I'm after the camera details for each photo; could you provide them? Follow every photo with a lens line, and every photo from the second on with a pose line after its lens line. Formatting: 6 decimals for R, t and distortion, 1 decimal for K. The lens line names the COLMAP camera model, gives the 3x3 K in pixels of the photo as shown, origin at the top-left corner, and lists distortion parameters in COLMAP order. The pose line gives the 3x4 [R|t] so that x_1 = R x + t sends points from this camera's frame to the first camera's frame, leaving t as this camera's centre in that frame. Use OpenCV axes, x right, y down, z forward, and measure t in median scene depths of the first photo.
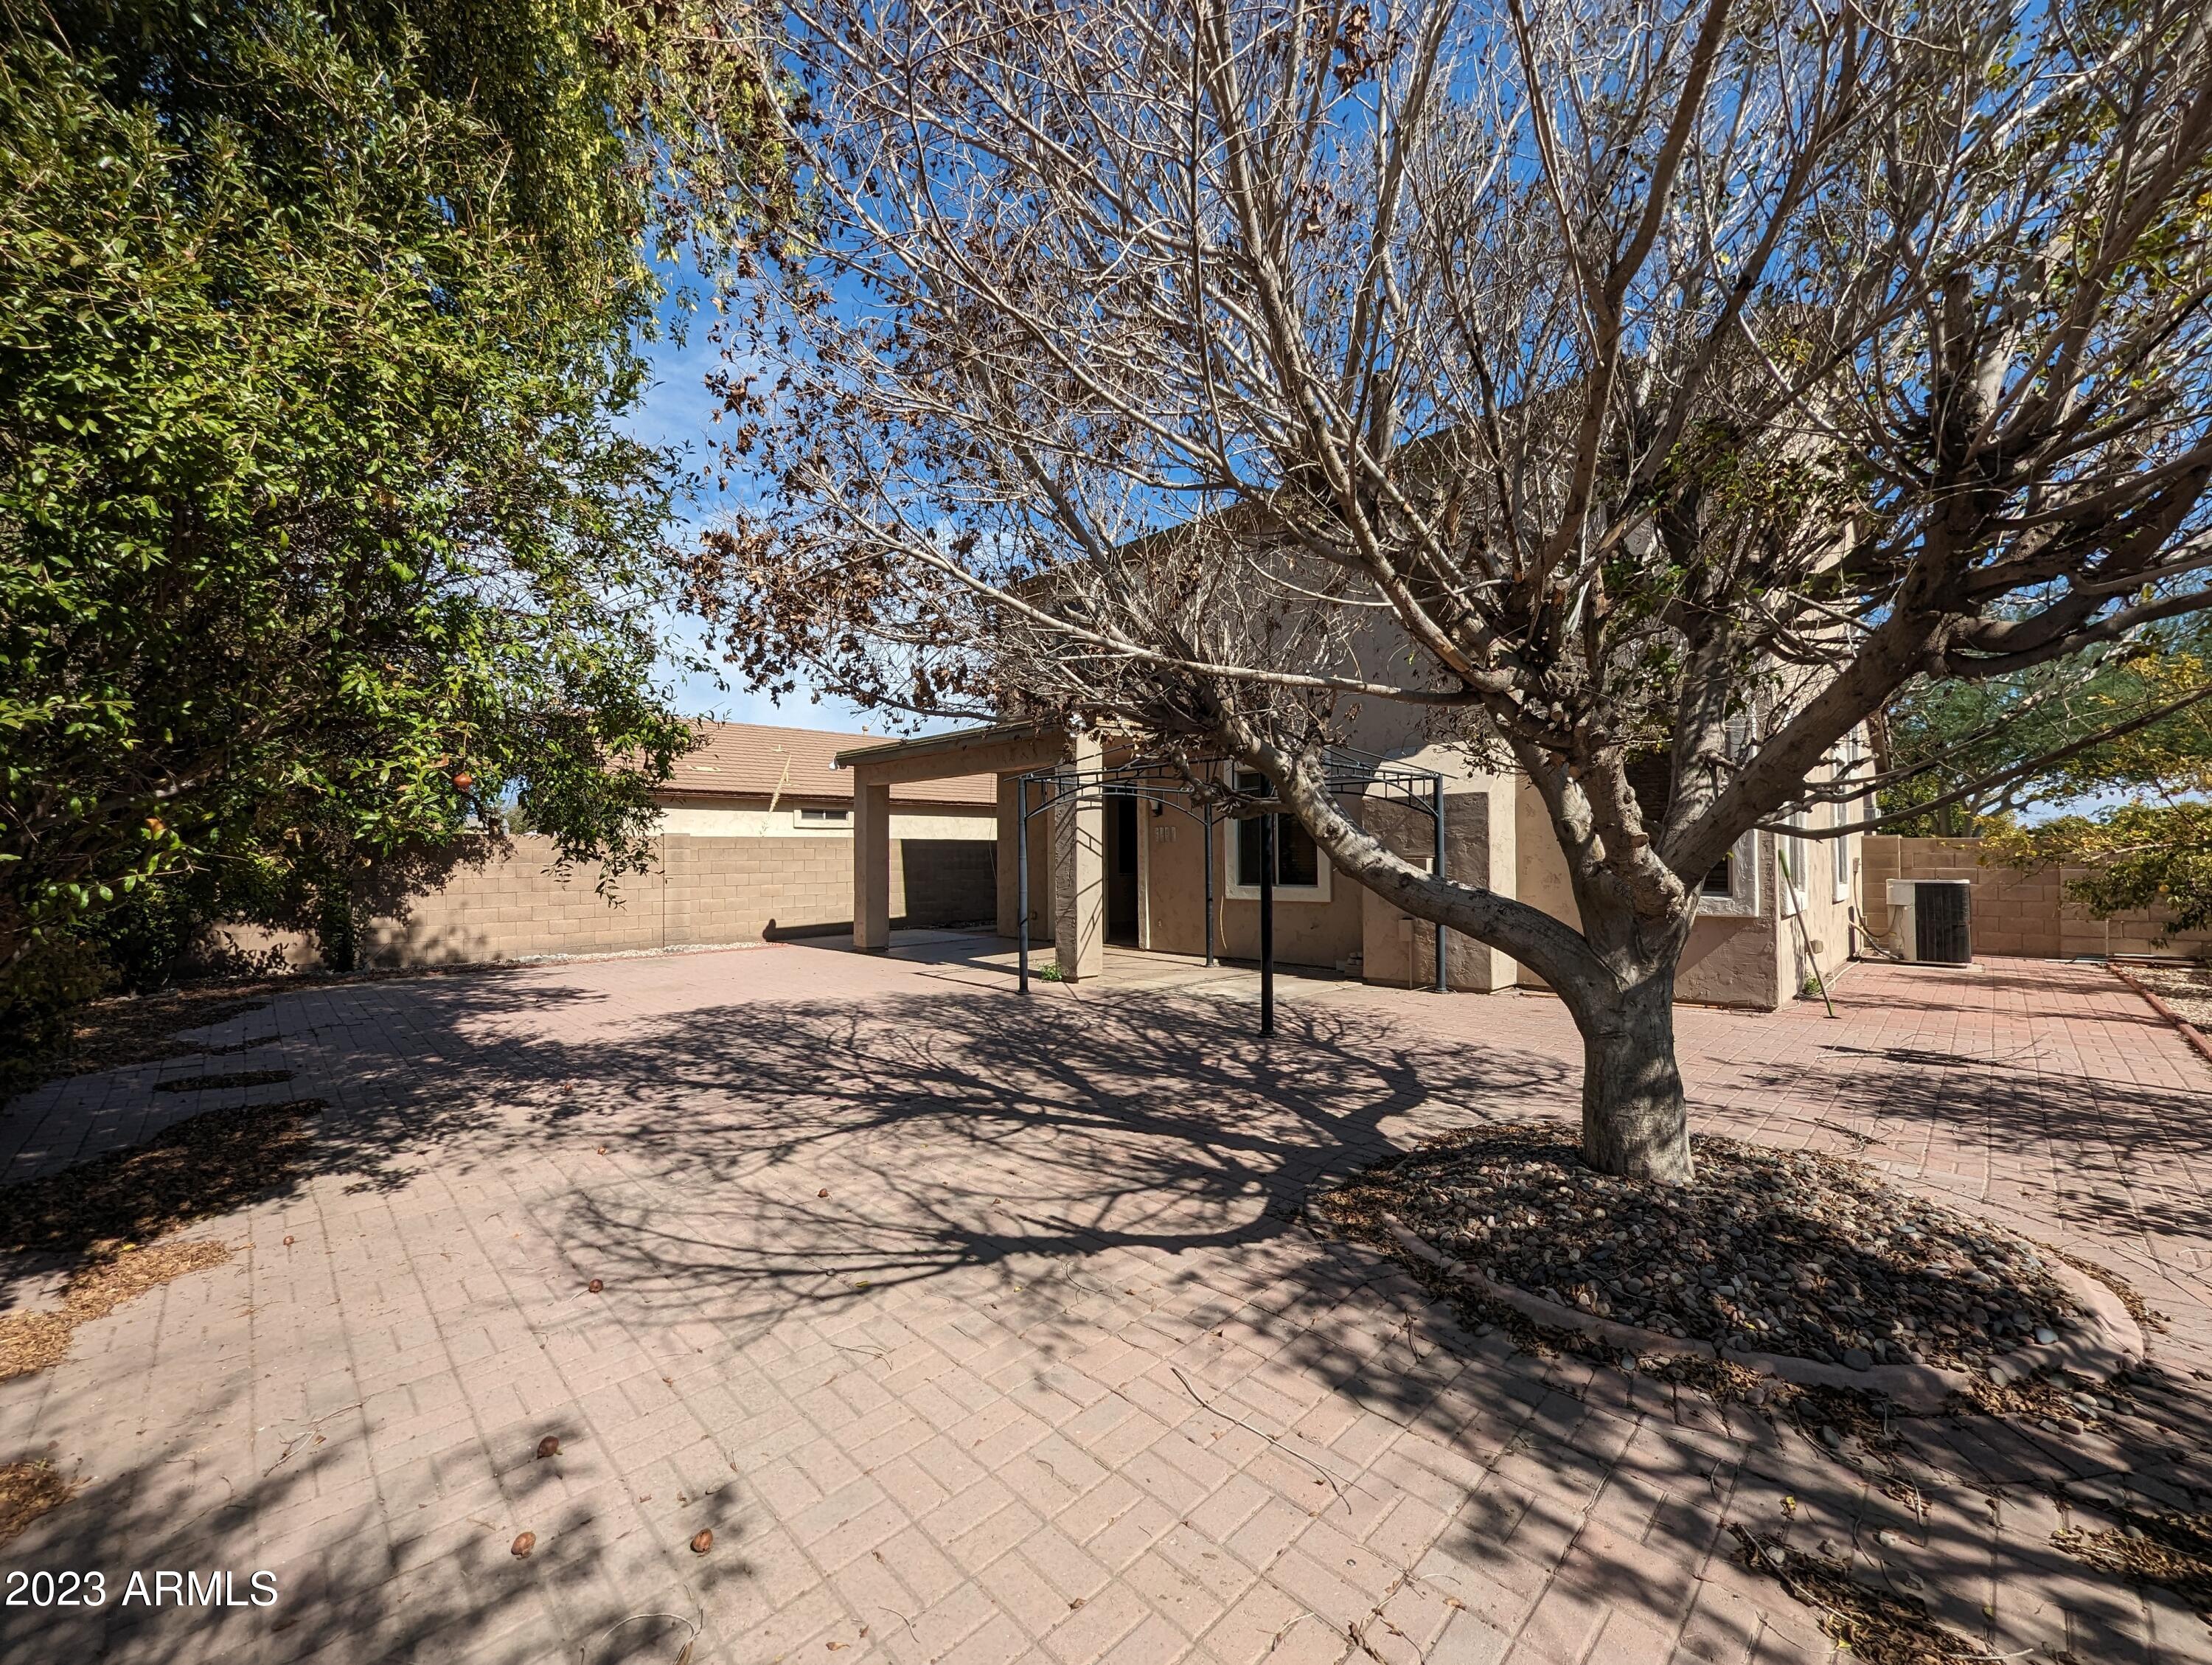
lens RADIAL K [[870.6, 0, 1100.1], [0, 870.6, 842.5], [0, 0, 1]] dist [0.001068, -0.003557]
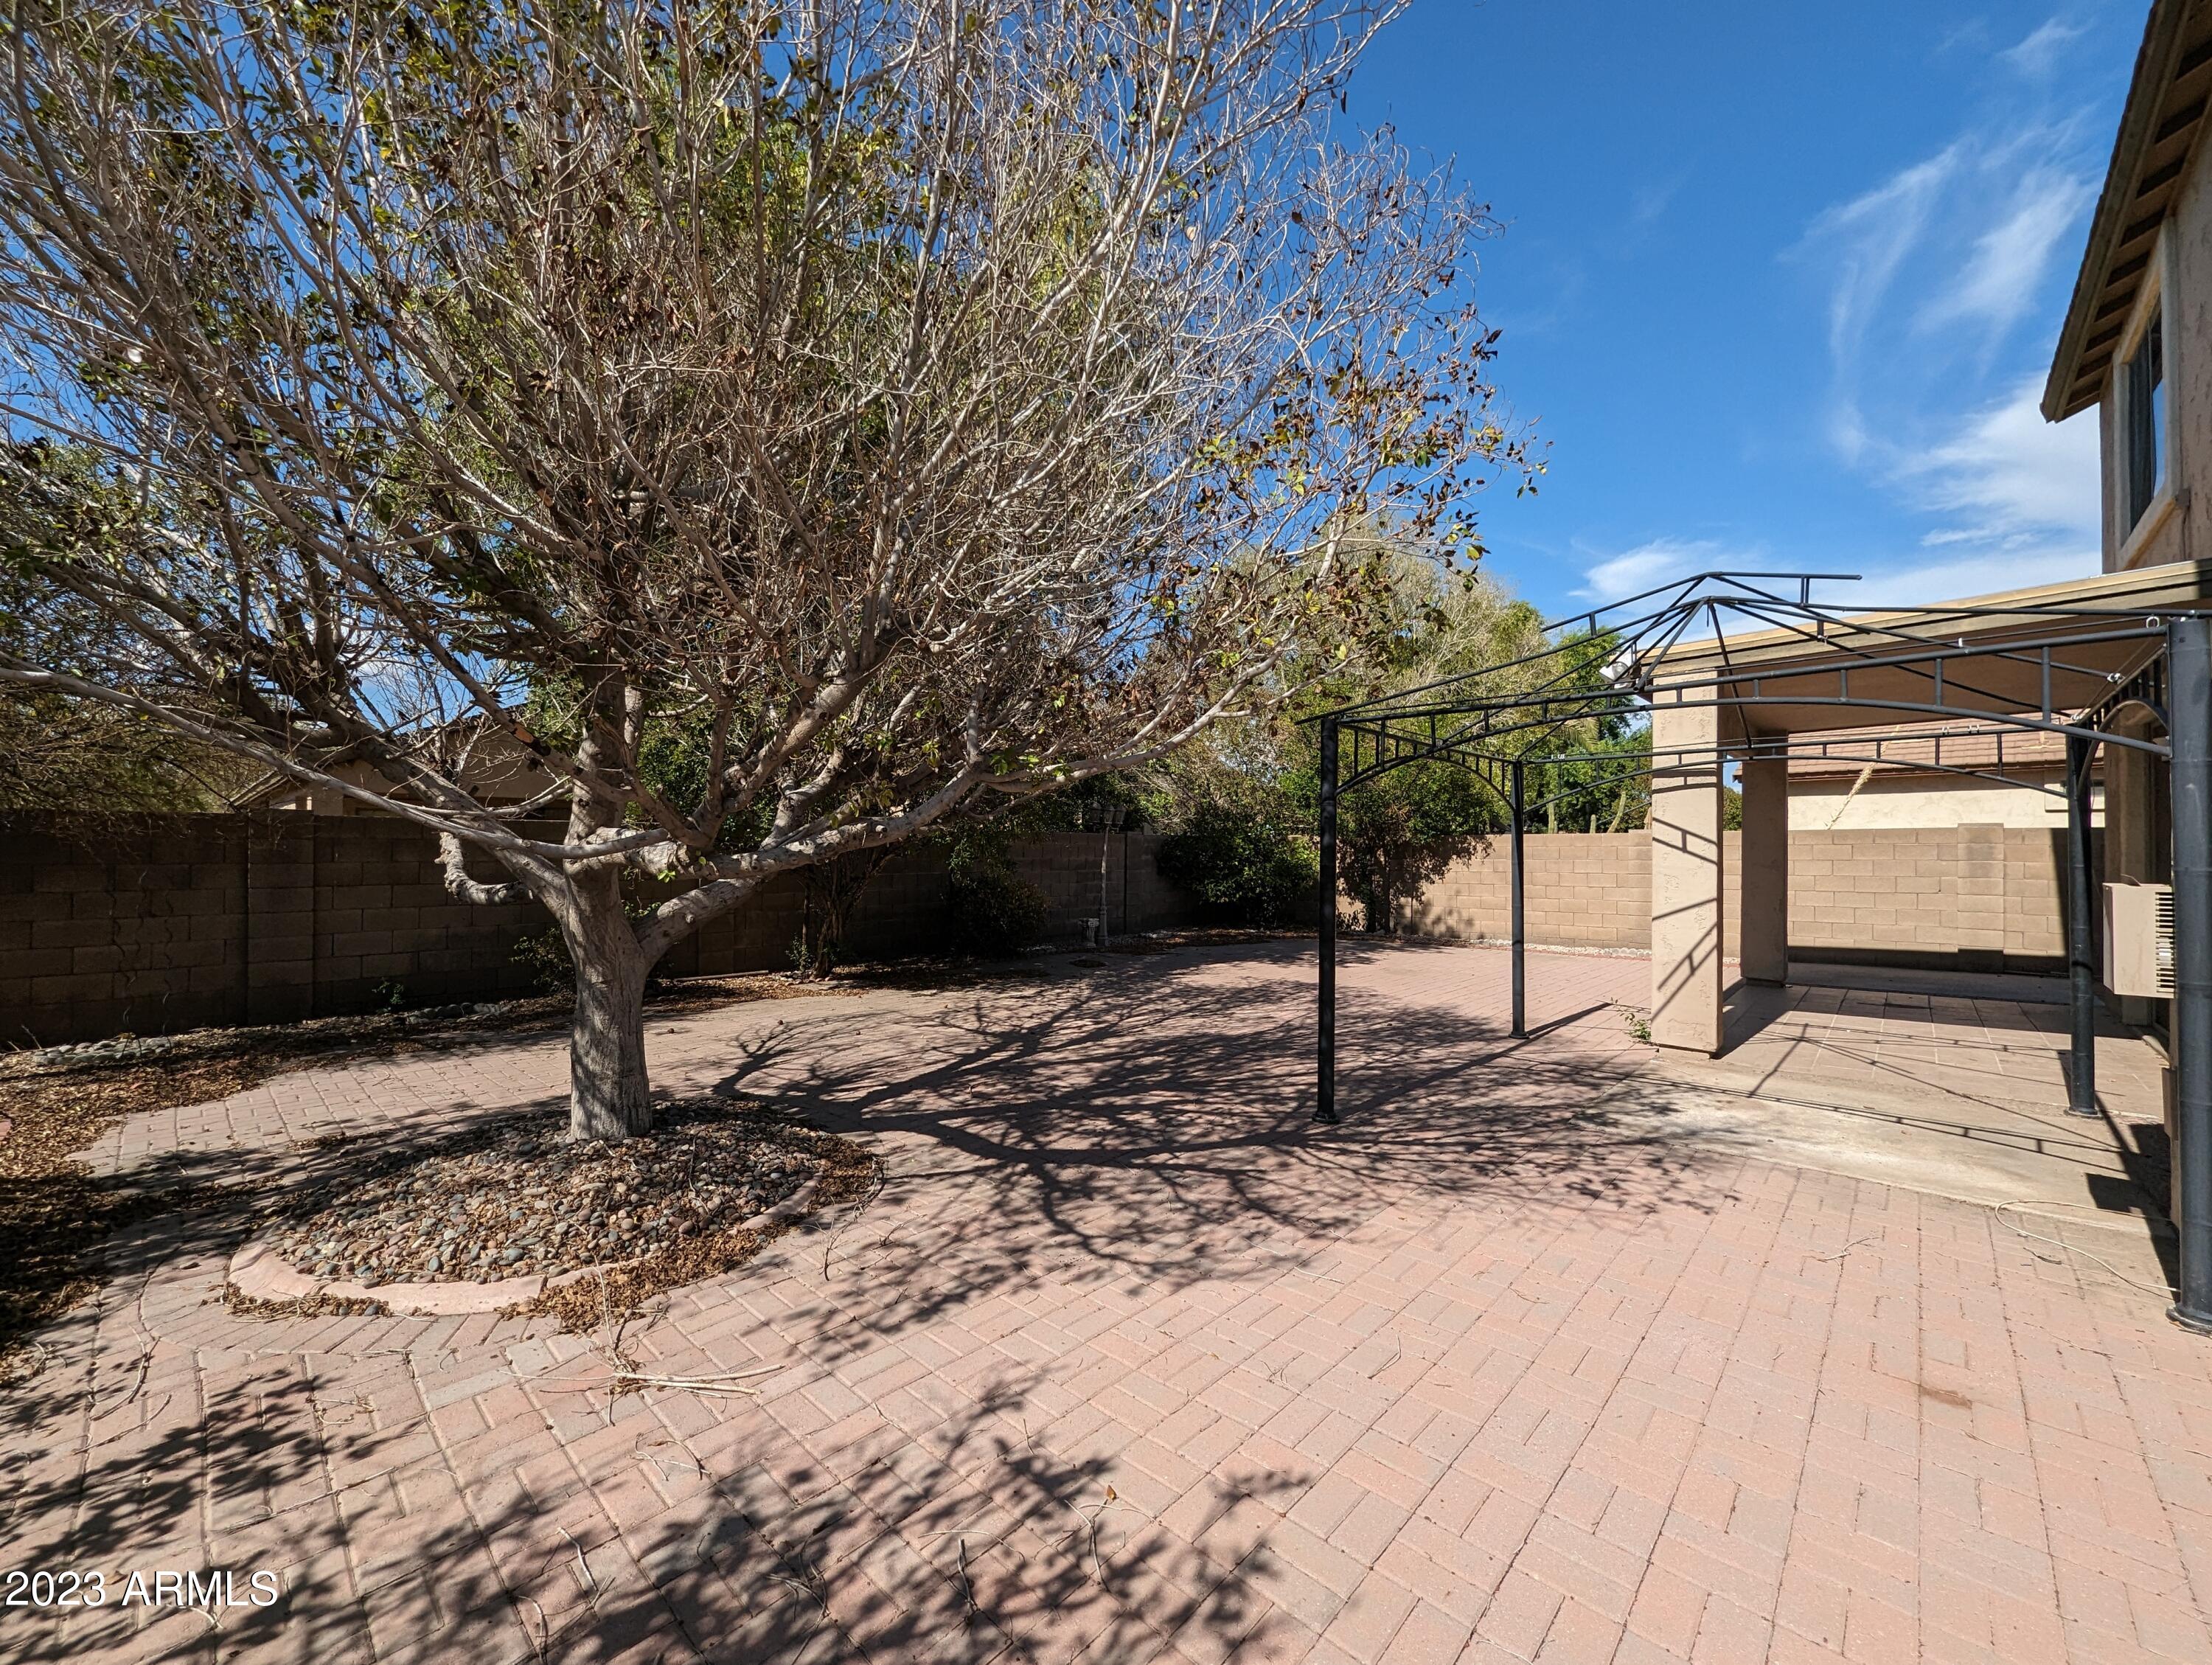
lens RADIAL K [[870.6, 0, 1100.1], [0, 870.6, 842.5], [0, 0, 1]] dist [0.001068, -0.003557]
pose [[0.046254, -0.005980, -0.998912, 1.261486], [0.017550, 0.999833, -0.005173, -0.005034], [0.998776, -0.017292, 0.046352, 1.103470]]
